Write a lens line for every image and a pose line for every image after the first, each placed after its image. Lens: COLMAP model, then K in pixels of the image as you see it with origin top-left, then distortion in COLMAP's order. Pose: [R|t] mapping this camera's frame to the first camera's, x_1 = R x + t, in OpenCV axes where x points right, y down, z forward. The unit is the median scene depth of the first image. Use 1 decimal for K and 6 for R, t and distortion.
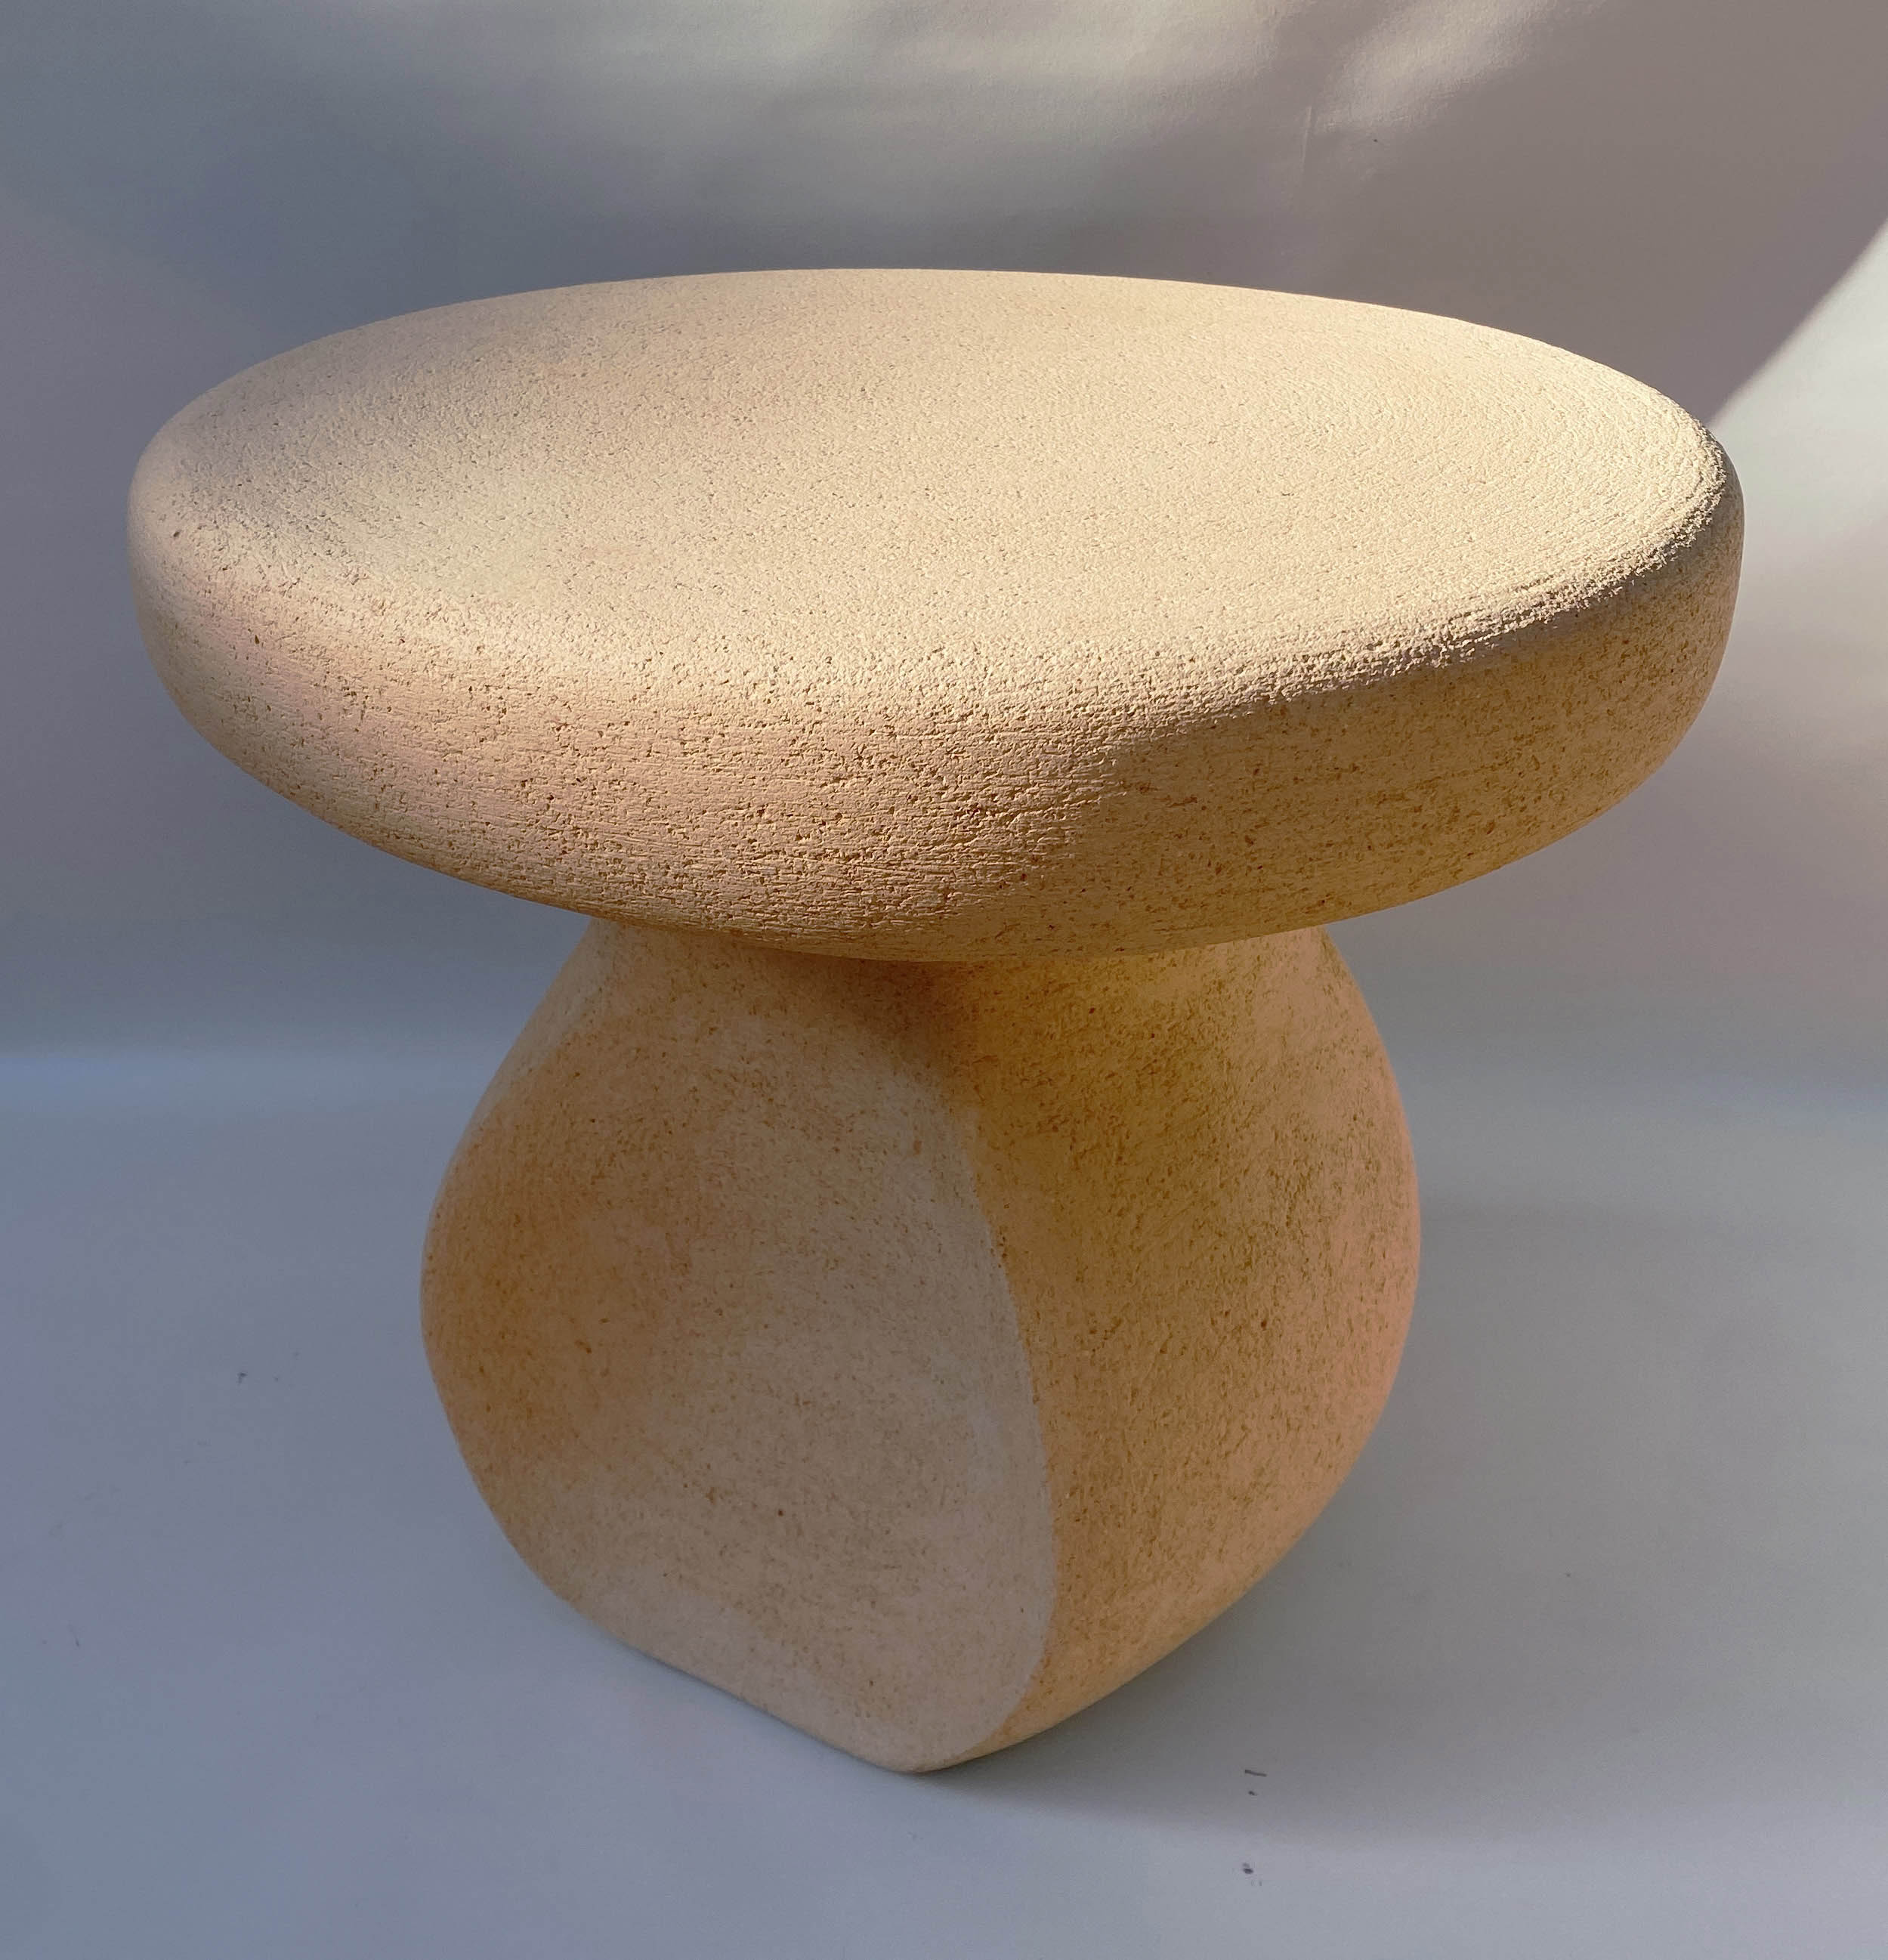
lens RADIAL K [[2407.2, 0, 939.8], [0, 2407.2, 913.7], [0, 0, 1]] dist [0.088409, 0.000000]
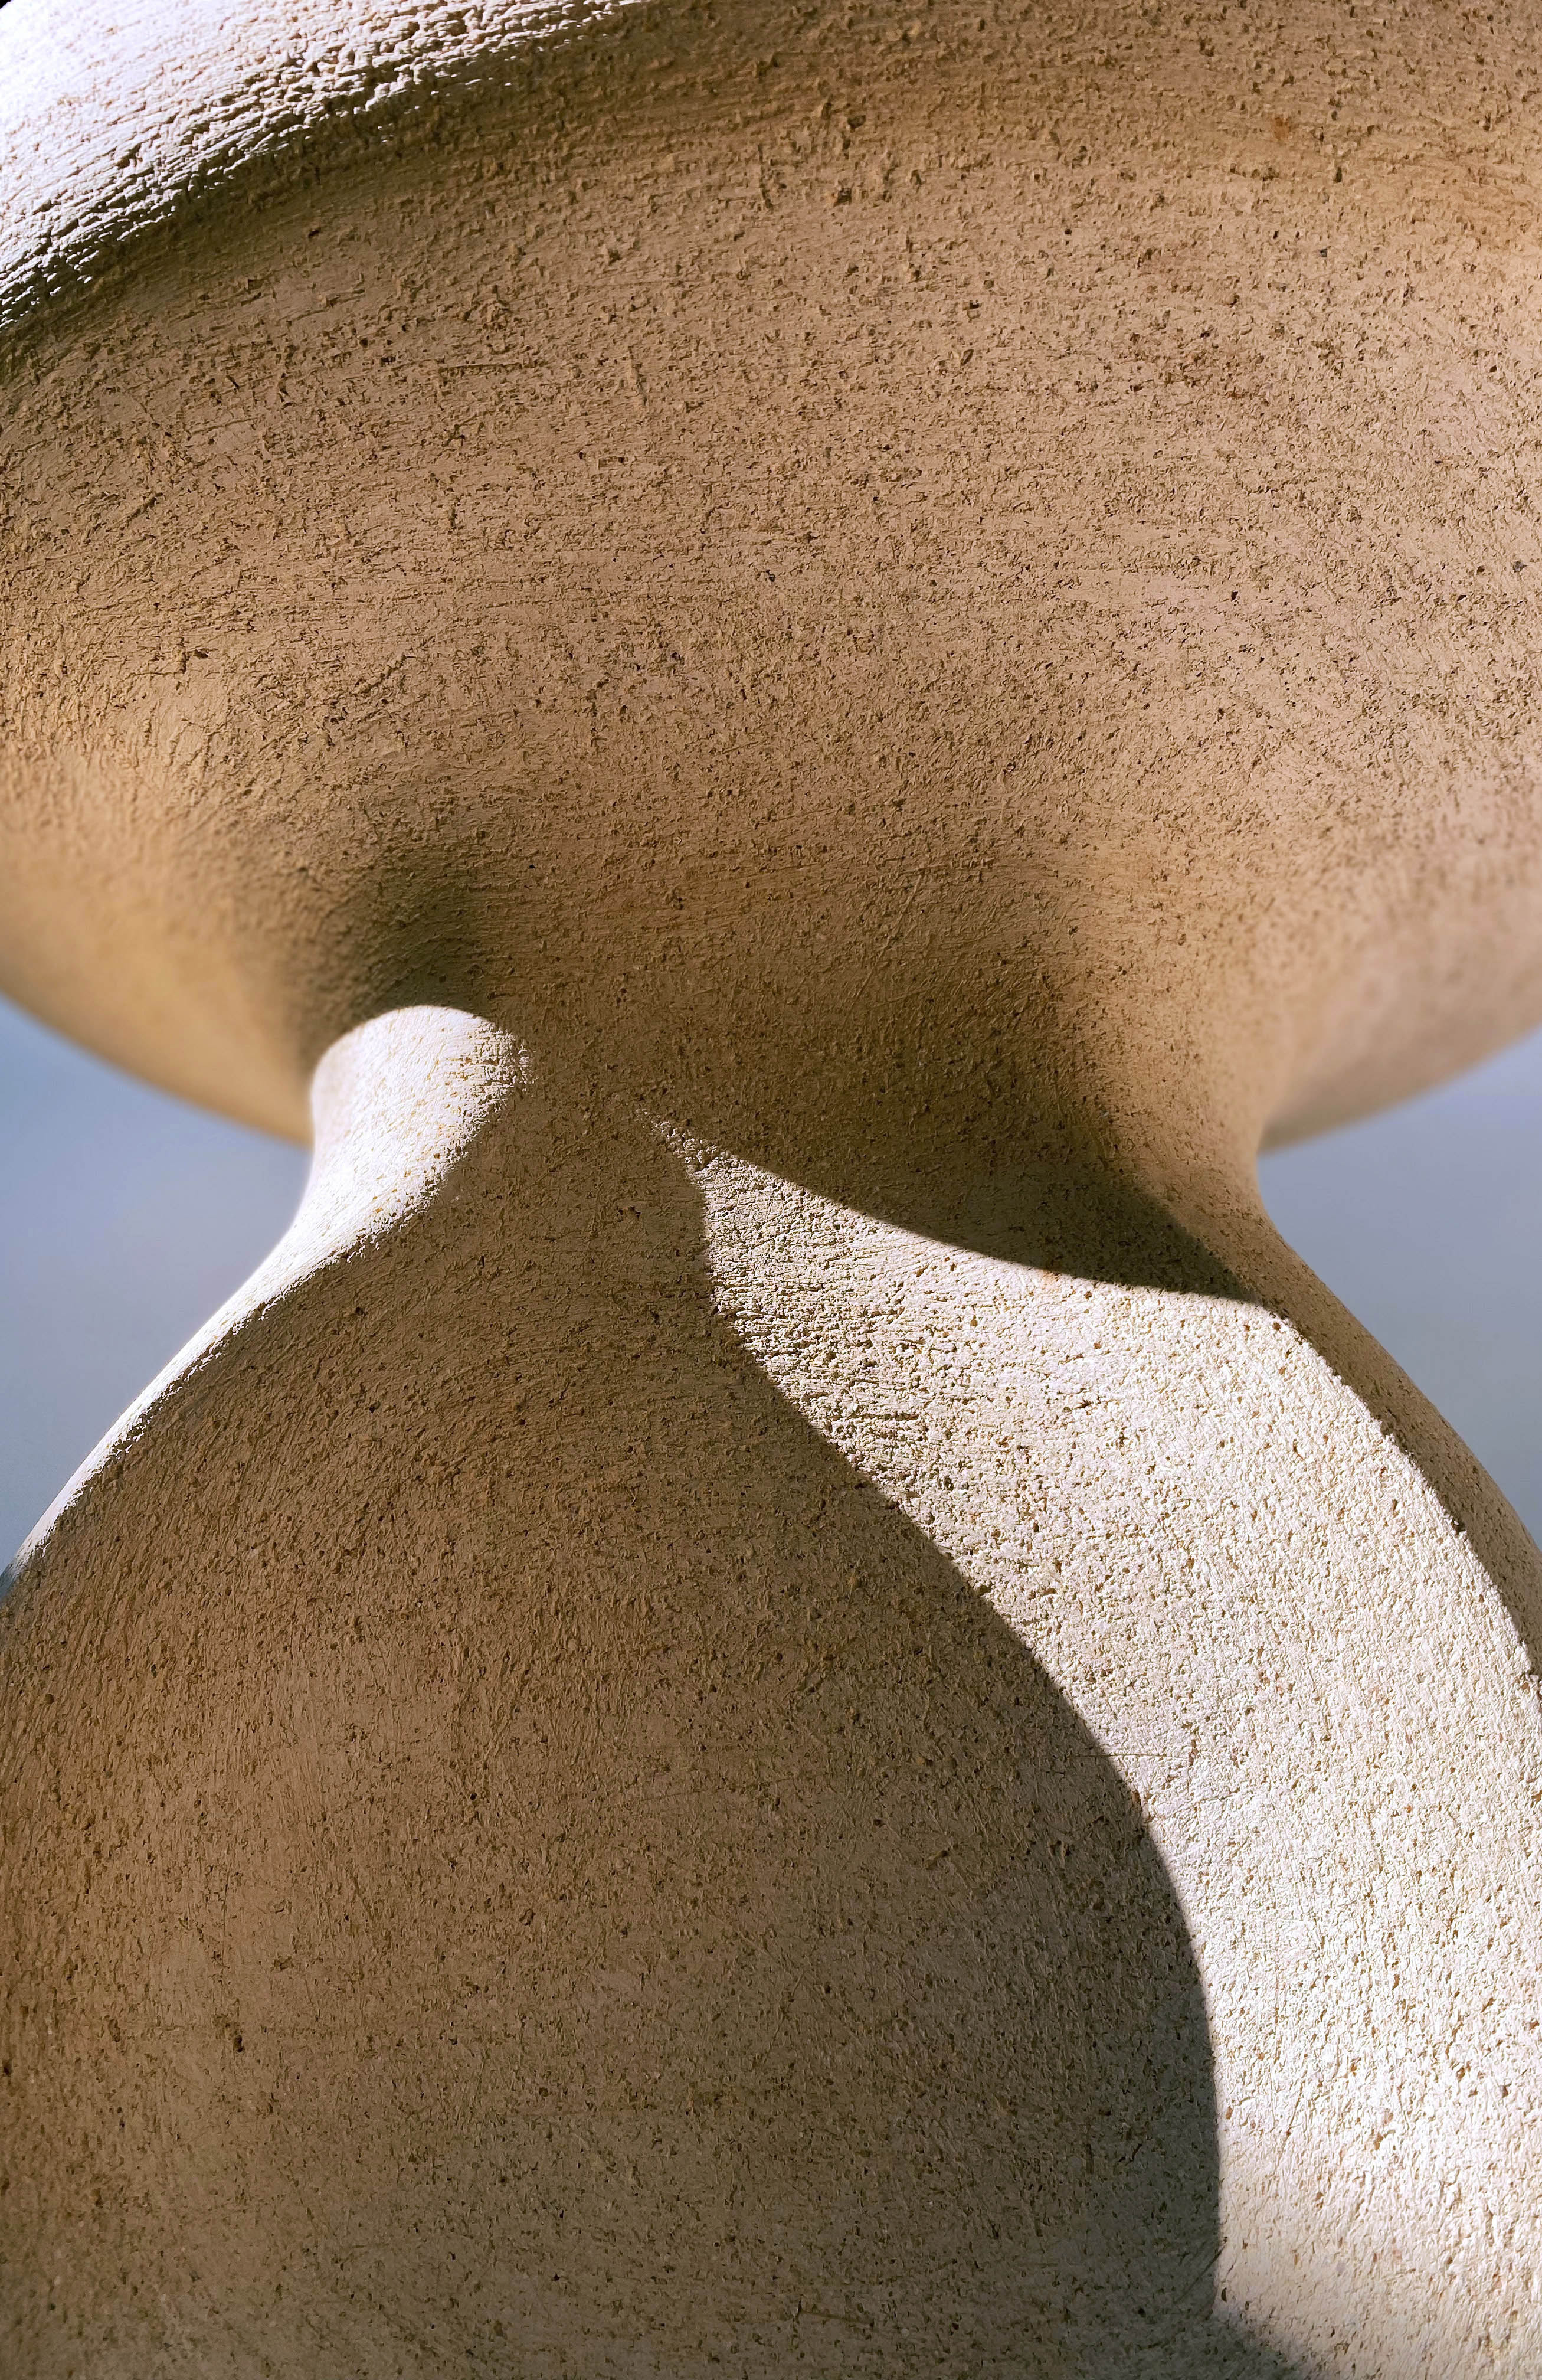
lens RADIAL K [[1848.5, 0, 789.9], [0, 1848.5, 1189.9], [0, 0, 1]] dist [0.011581, -0.013139]
pose [[0.871450, 0.168877, 0.460494, -0.292507], [0.221189, 0.702662, -0.676271, 0.393397], [-0.437778, 0.691193, 0.574981, 0.772814]]
